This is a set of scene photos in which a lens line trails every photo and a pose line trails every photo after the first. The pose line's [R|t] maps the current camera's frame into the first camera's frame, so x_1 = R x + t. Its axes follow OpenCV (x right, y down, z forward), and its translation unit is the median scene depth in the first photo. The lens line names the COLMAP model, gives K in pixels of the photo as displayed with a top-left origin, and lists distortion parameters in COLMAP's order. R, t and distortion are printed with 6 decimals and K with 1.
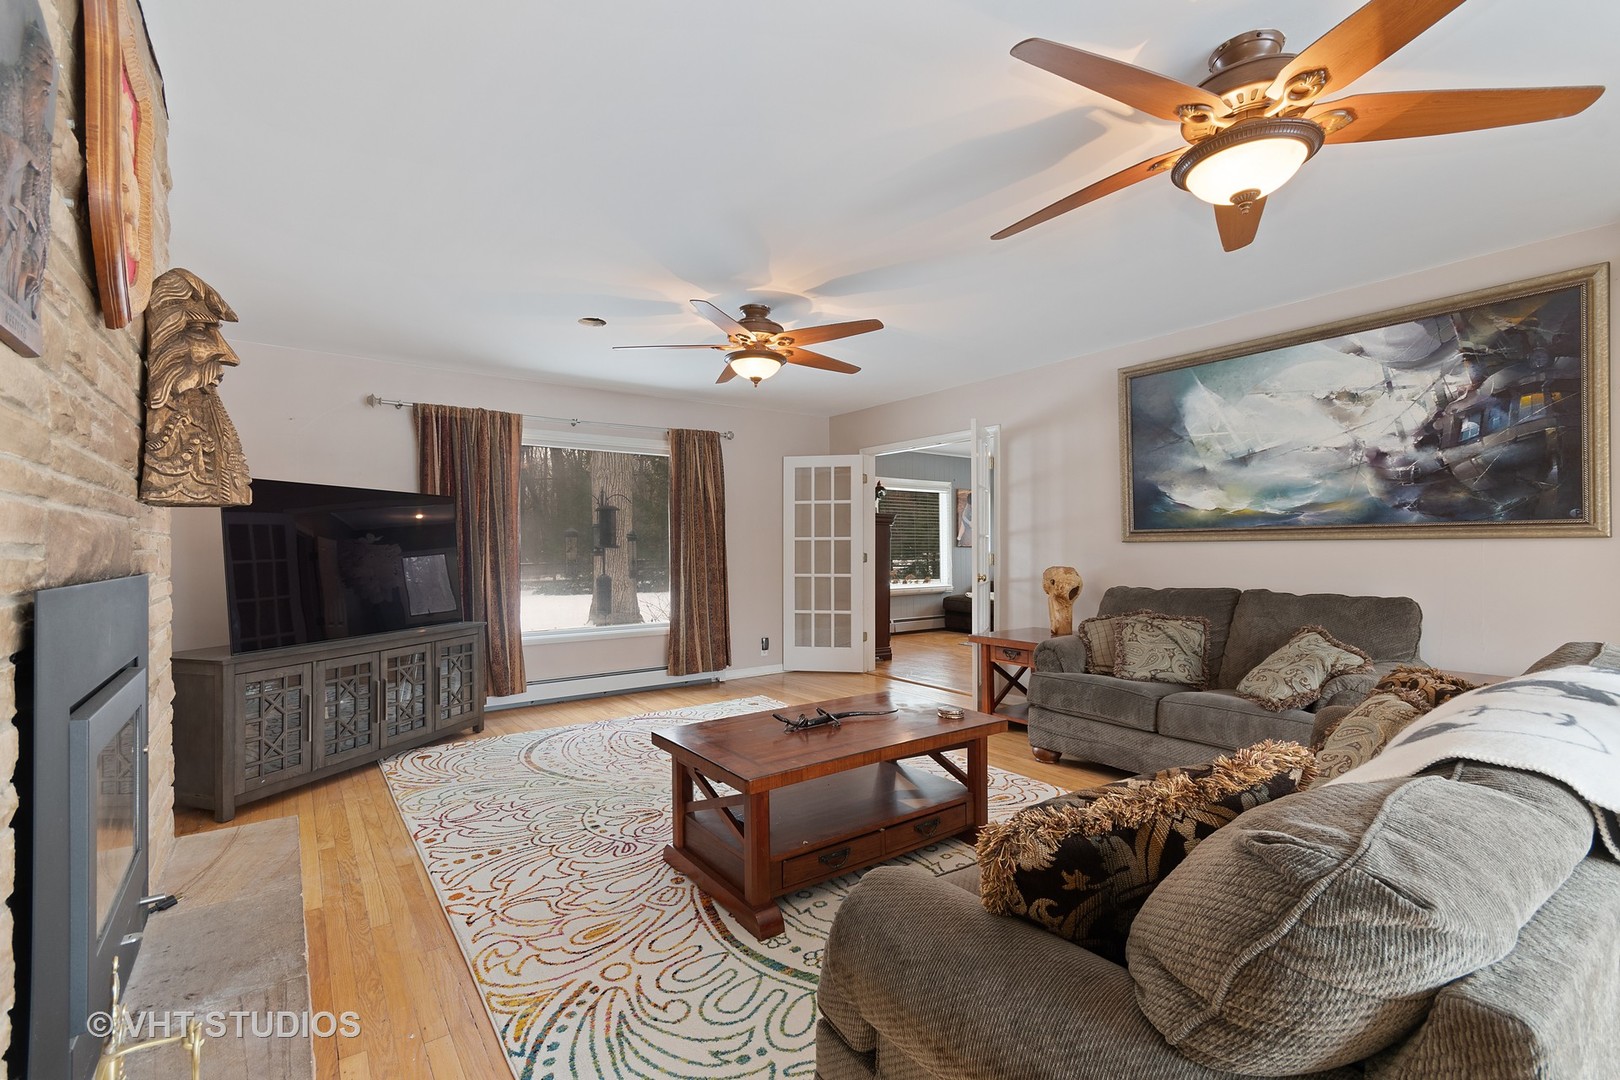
lens RADIAL K [[721.1, 0, 809.7], [0, 721.1, 541.5], [0, 0, 1]] dist [-0.000244, 0.000011]
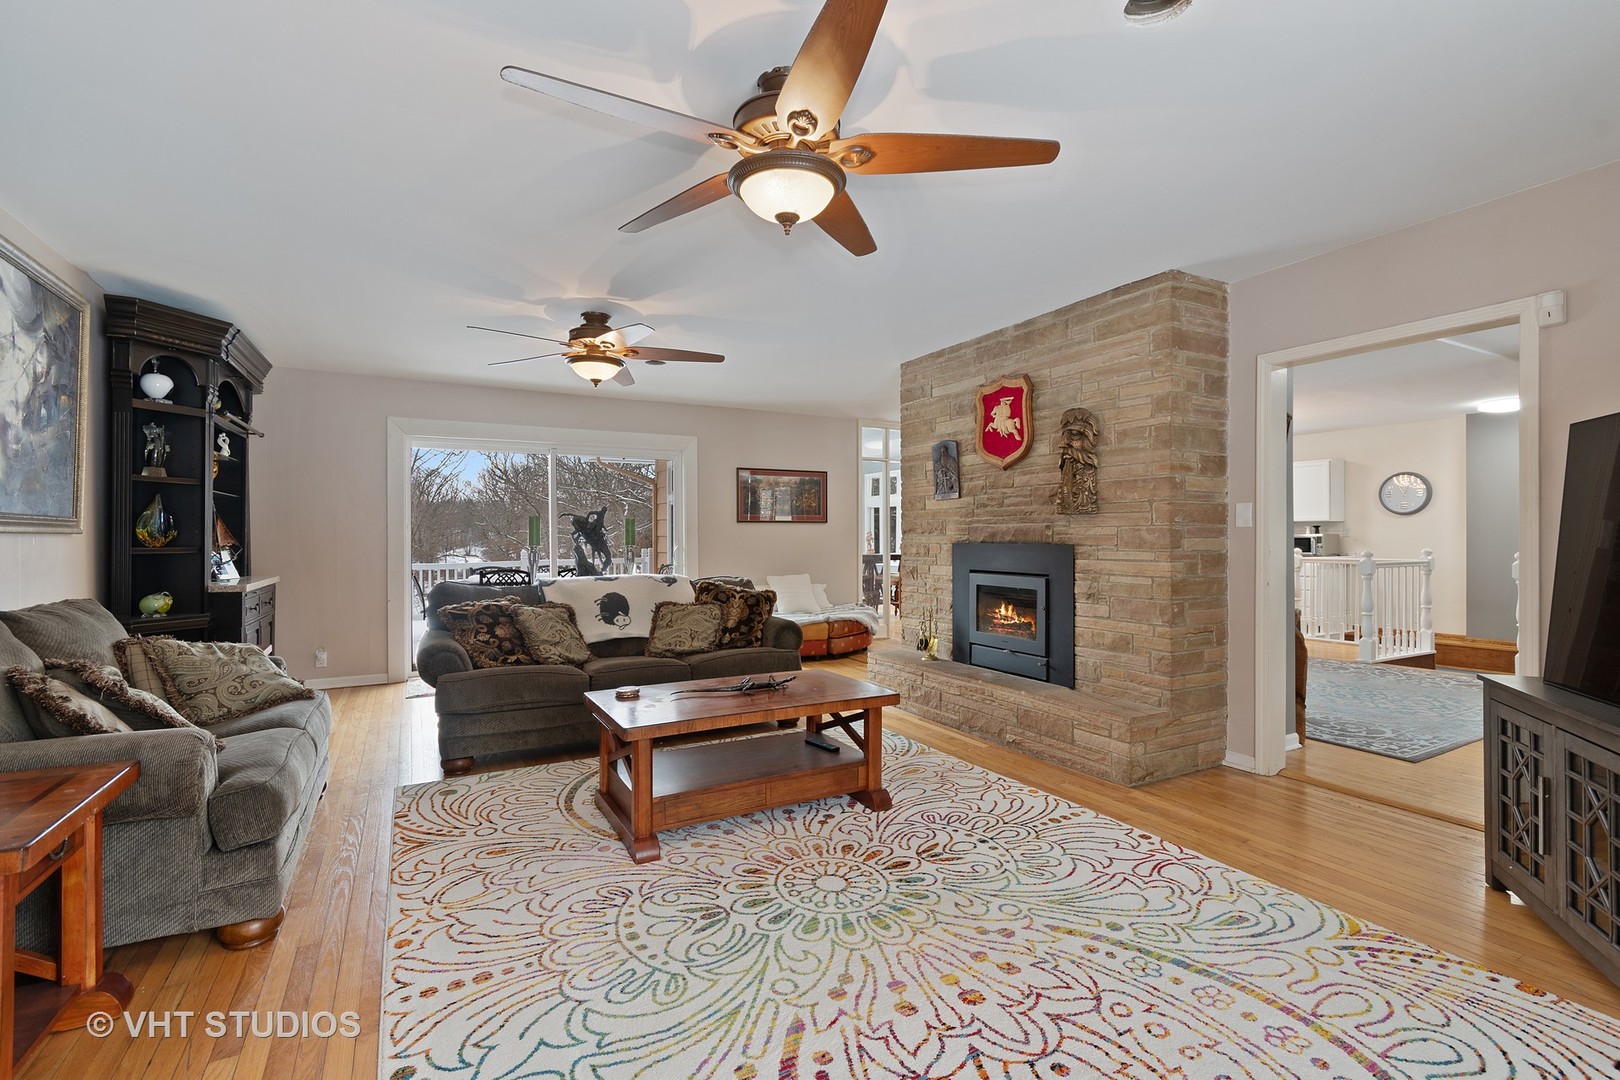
lens RADIAL K [[721.1, 0, 808.8], [0, 721.1, 540.9], [0, 0, 1]] dist [-0.000244, 0.000011]
pose [[-0.992437, 0.008586, 0.122457, -0.194601], [0.008073, 0.999956, -0.004685, 0.019051], [-0.122492, -0.003661, -0.992463, 1.942780]]
